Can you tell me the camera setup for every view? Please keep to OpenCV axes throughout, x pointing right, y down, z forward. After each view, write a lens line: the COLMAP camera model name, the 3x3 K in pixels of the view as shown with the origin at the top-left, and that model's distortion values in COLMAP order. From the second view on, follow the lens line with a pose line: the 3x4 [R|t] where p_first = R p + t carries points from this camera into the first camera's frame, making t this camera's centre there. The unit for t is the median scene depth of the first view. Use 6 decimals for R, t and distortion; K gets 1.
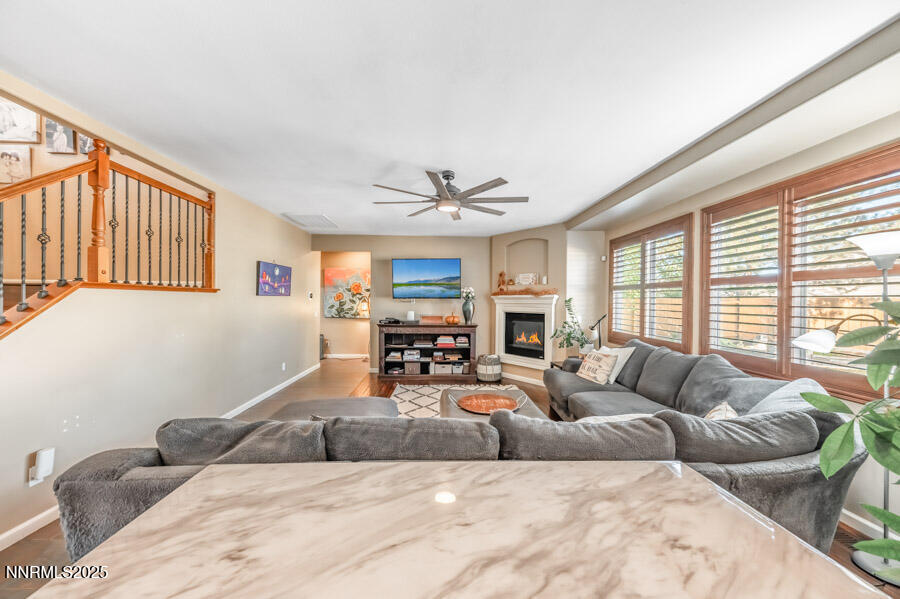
lens RADIAL K [[317.6, 0, 446.0], [0, 317.6, 303.3], [0, 0, 1]] dist [0.009901, -0.001713]
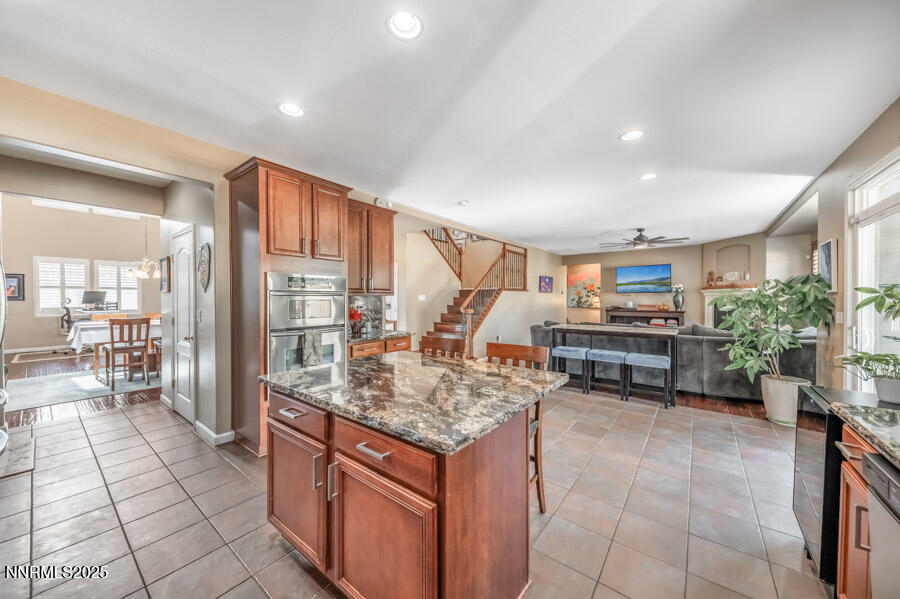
lens RADIAL K [[317.6, 0, 443.8], [0, 317.6, 299.1], [0, 0, 1]] dist [0.009901, -0.001713]
pose [[0.763714, -0.006377, -0.645523, 0.191219], [0.002430, 0.999973, -0.007002, 0.021949], [0.645550, 0.003779, 0.763709, -0.720297]]
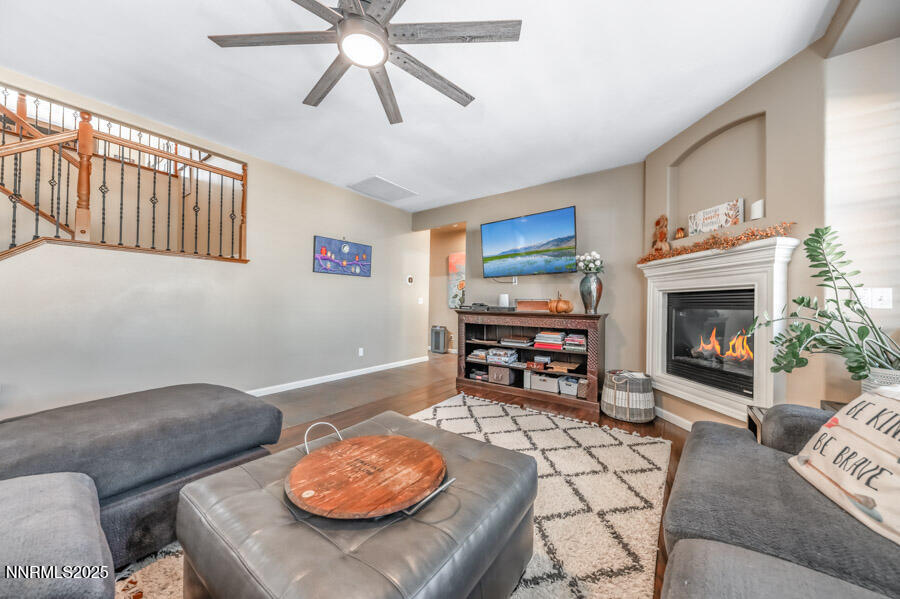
lens RADIAL K [[317.6, 0, 444.4], [0, 317.6, 299.5], [0, 0, 1]] dist [0.009901, -0.001713]
pose [[0.780903, -0.006508, -0.624619, 0.232662], [-0.014388, 0.999493, -0.028402, 0.060290], [0.624487, 0.031166, 0.780413, 0.377715]]
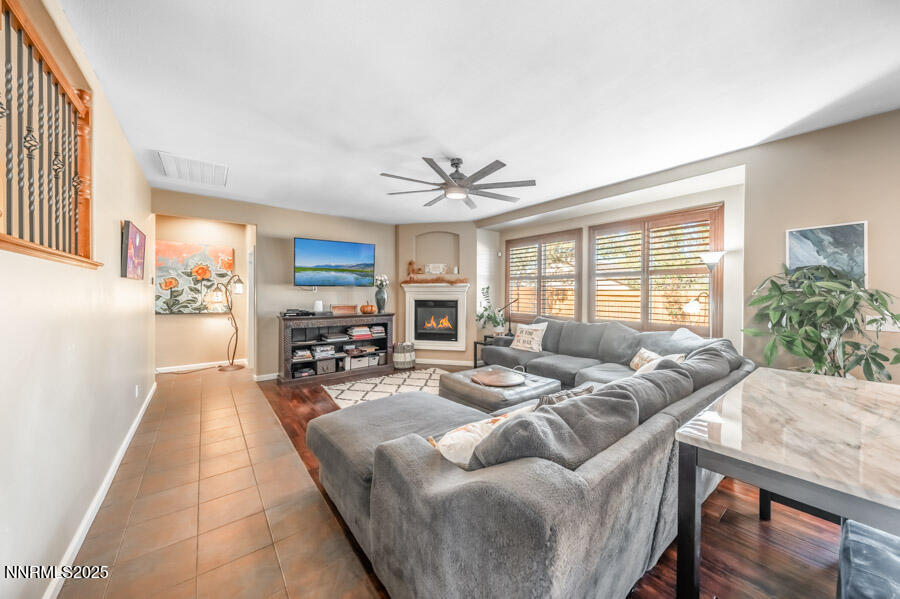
lens RADIAL K [[317.6, 0, 449.5], [0, 317.6, 296.8], [0, 0, 1]] dist [0.009901, -0.001713]
pose [[0.808915, -0.011292, 0.587818, -0.337120], [0.007522, 0.999932, 0.008858, 0.009365], [-0.587878, -0.002744, 0.808945, 0.102069]]
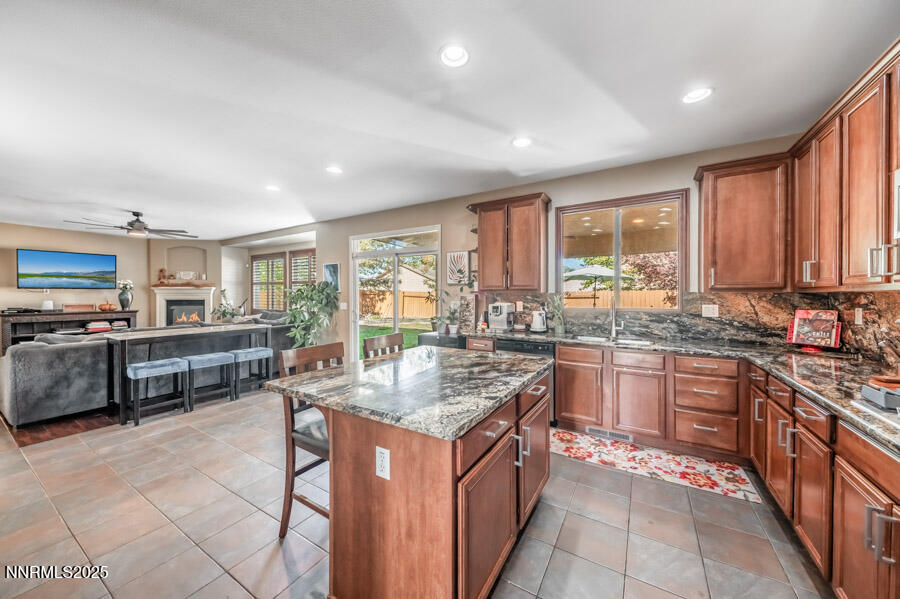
lens RADIAL K [[317.6, 0, 453.0], [0, 317.6, 296.8], [0, 0, 1]] dist [0.009901, -0.001713]
pose [[0.544849, -0.013086, 0.838432, -0.274450], [0.010772, 0.999905, 0.008606, 0.017355], [-0.838465, 0.004343, 0.544938, -0.699657]]
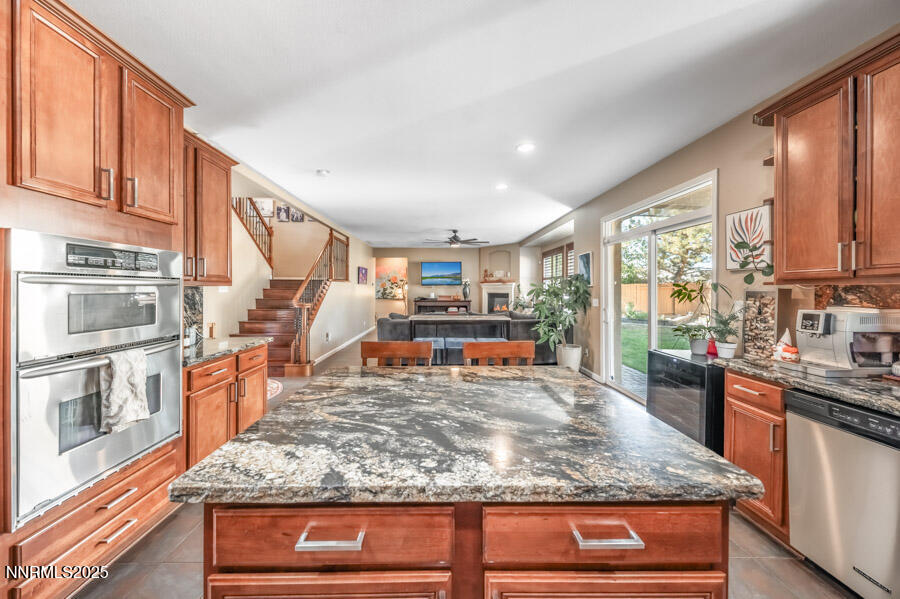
lens RADIAL K [[317.6, 0, 439.8], [0, 317.6, 289.6], [0, 0, 1]] dist [0.009901, -0.001713]
pose [[0.999642, -0.007225, -0.025780, -0.027019], [0.007043, 0.999950, -0.007142, 0.020105], [0.025831, 0.006958, 0.999642, -0.721167]]
